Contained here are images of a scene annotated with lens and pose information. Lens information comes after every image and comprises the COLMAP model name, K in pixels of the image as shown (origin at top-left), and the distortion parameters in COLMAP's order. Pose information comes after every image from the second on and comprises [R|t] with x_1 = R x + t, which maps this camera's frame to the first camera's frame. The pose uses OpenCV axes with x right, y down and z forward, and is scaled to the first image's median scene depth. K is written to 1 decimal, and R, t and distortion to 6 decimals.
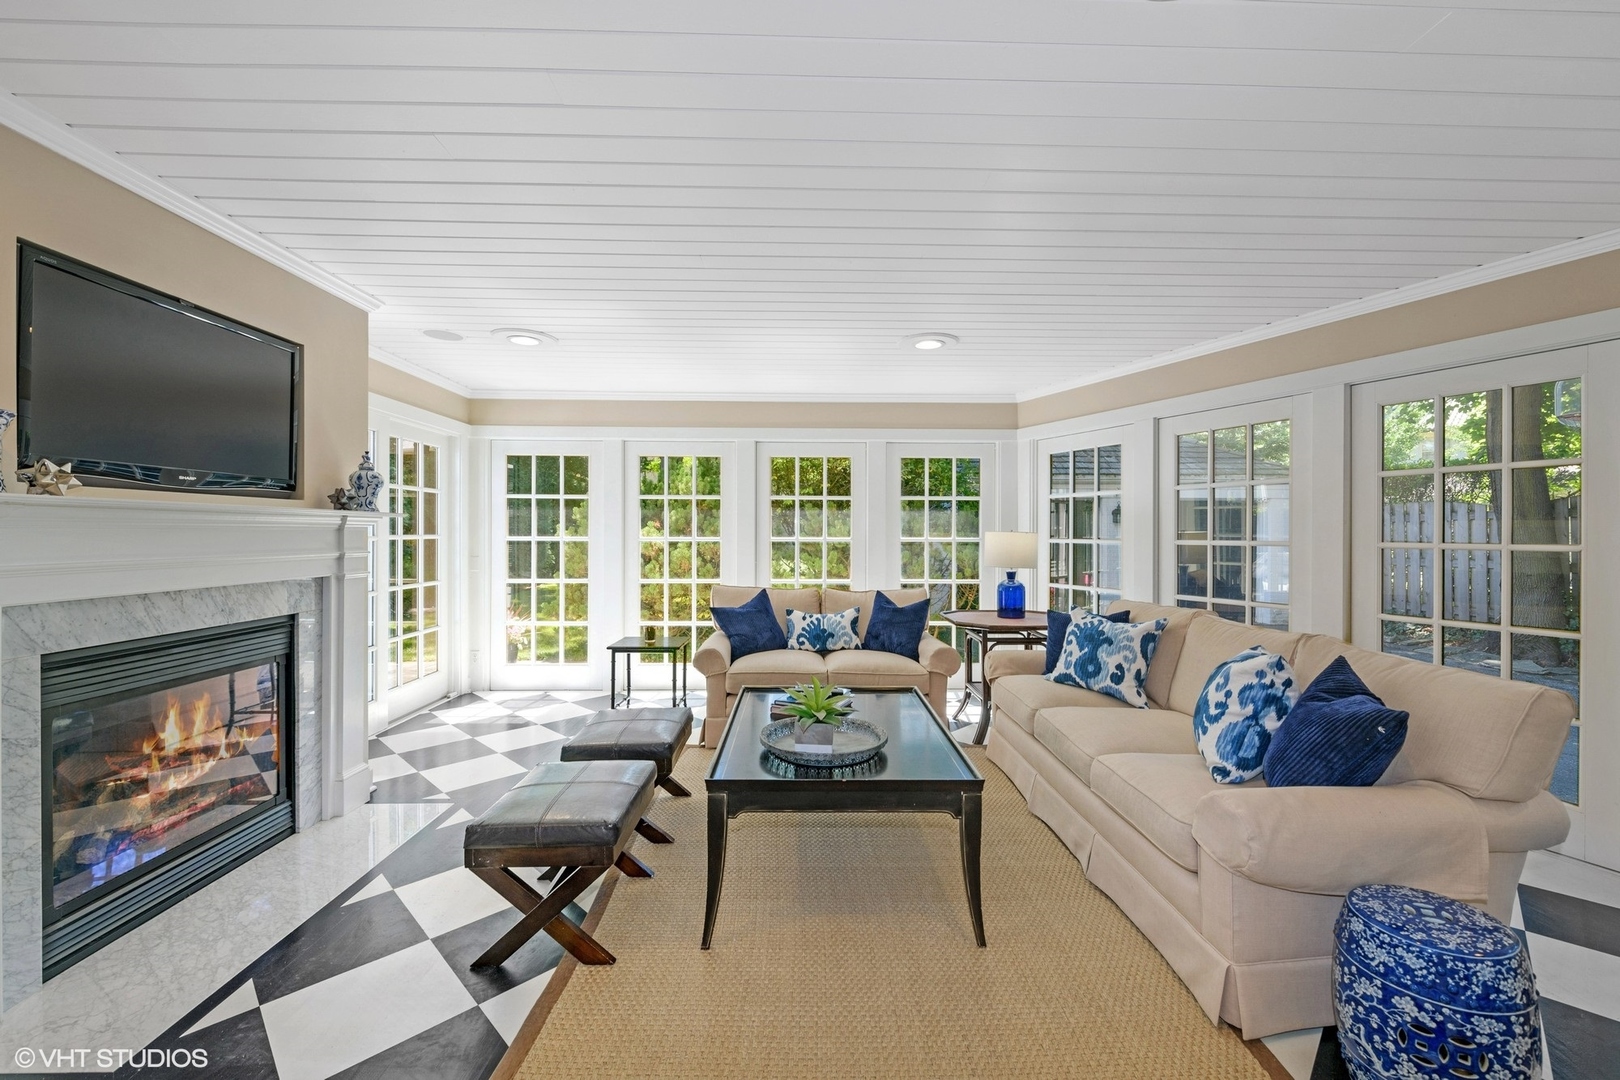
lens RADIAL K [[660.3, 0, 814.3], [0, 660.3, 540.8], [0, 0, 1]] dist [-0.000749, -0.001193]
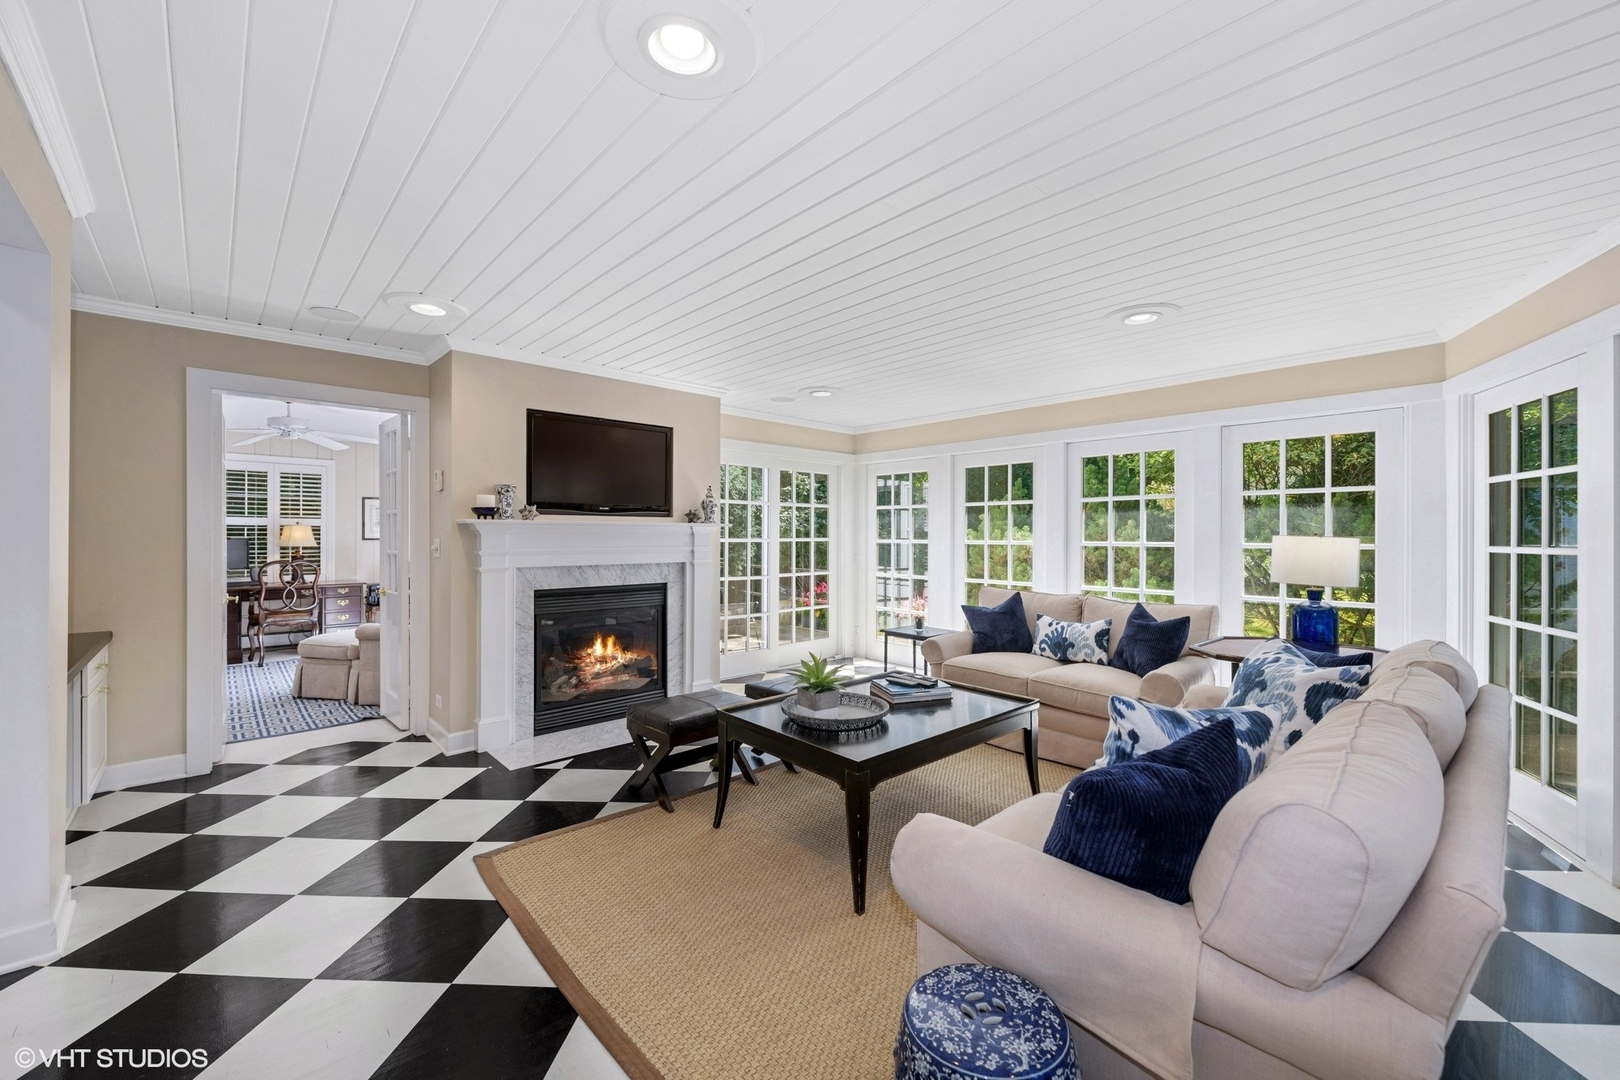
lens RADIAL K [[643.5, 0, 801.3], [0, 643.5, 533.5], [0, 0, 1]] dist [0.001017, -0.001339]
pose [[0.650196, -0.002424, -0.759762, 0.473059], [-0.009149, 0.999897, -0.011020, -0.003084], [0.759711, 0.014116, 0.650107, 0.104141]]
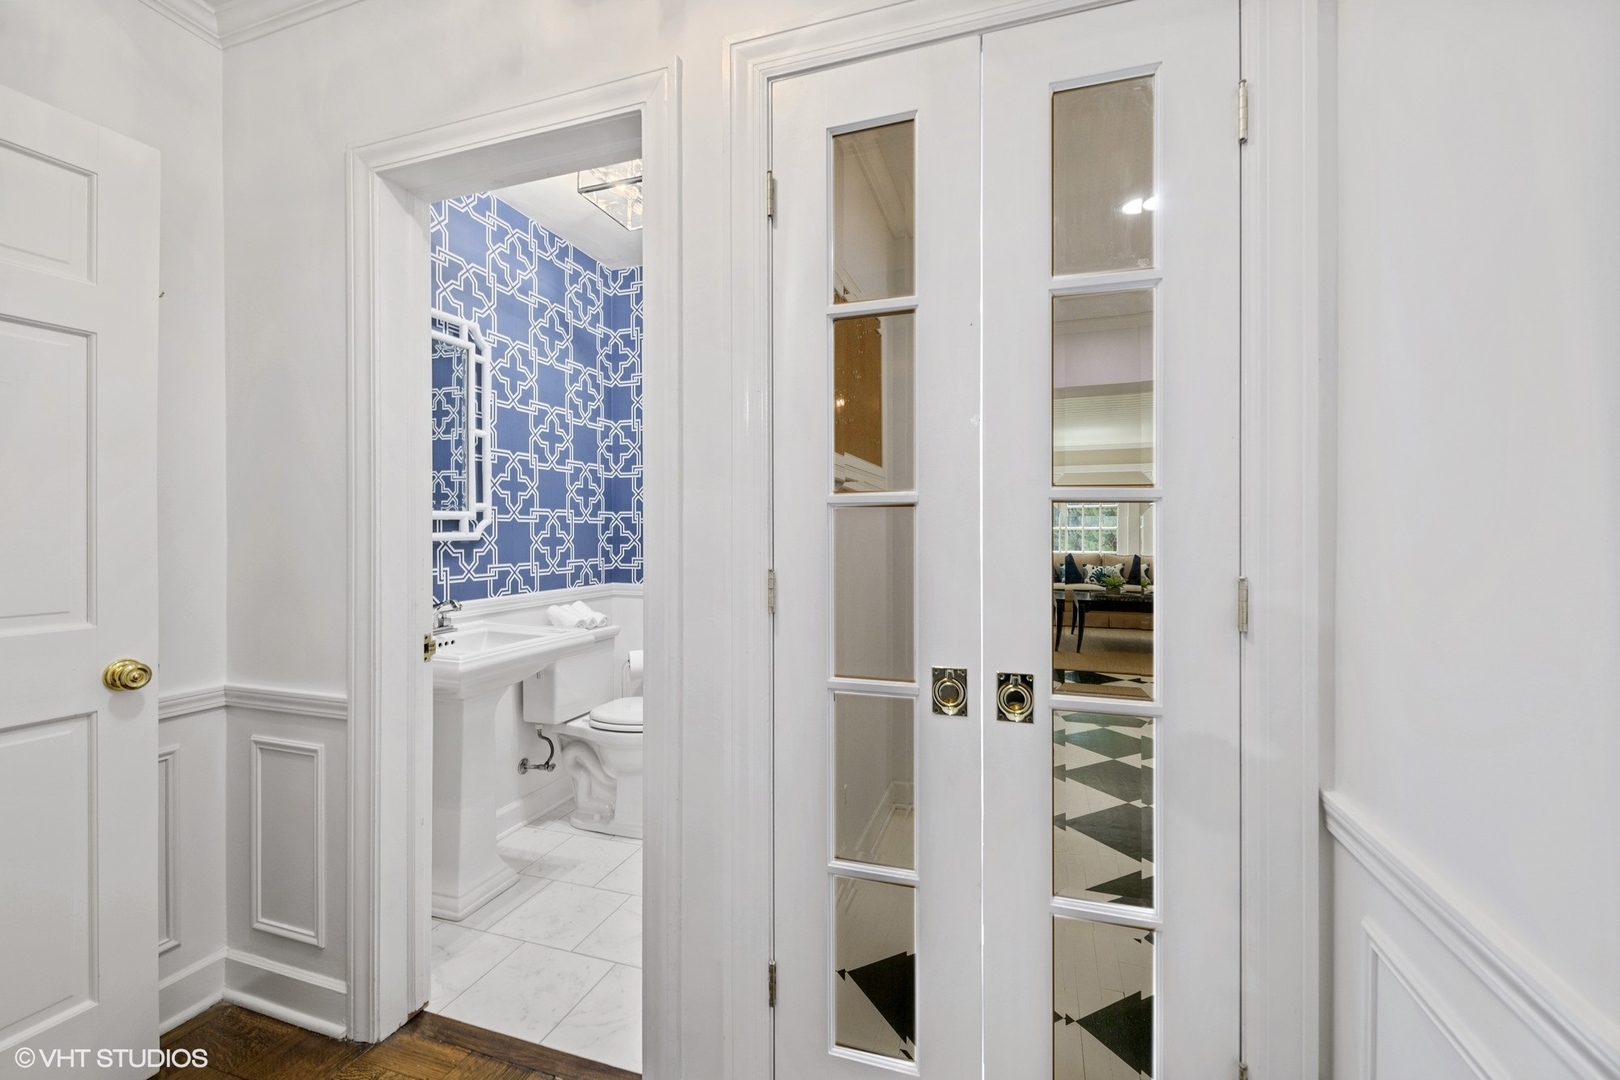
lens RADIAL K [[660.3, 0, 808.3], [0, 660.3, 537.6], [0, 0, 1]] dist [-0.000749, -0.001193]
pose [[0.938026, -0.003434, -0.346548, -0.128491], [0.000888, 0.999971, -0.007505, 0.042801], [0.346563, 0.006732, 0.938002, -1.107178]]
